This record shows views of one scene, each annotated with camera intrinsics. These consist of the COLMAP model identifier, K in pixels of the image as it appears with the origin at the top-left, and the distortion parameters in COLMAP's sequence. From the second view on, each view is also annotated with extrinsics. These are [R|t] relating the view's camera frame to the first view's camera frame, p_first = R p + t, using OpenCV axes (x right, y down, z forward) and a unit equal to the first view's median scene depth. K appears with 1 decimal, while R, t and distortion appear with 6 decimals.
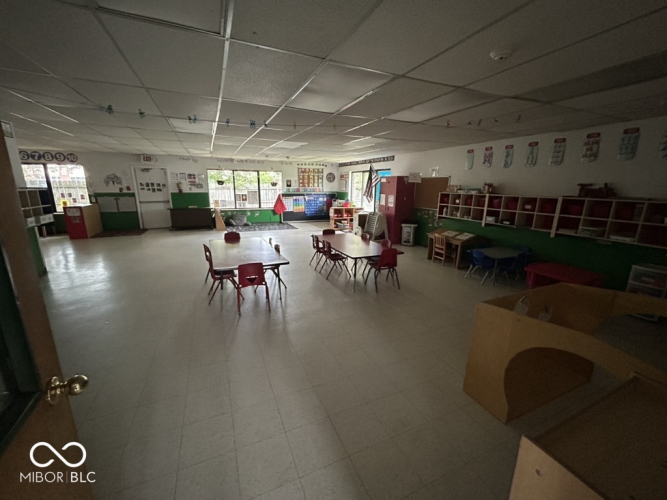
lens RADIAL K [[268.6, 0, 331.6], [0, 268.6, 250.8], [0, 0, 1]] dist [-0.000191, 0.000276]
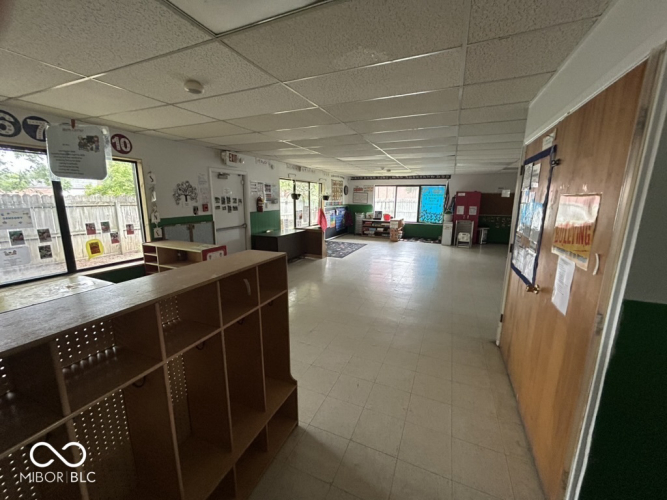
lens RADIAL K [[268.6, 0, 333.6], [0, 268.6, 250.1], [0, 0, 1]] dist [-0.000191, 0.000276]
pose [[0.737001, -0.134682, 0.662337, -0.915847], [0.157486, 0.987192, 0.025500, -0.113169], [-0.657288, 0.085516, 0.748772, 0.398156]]
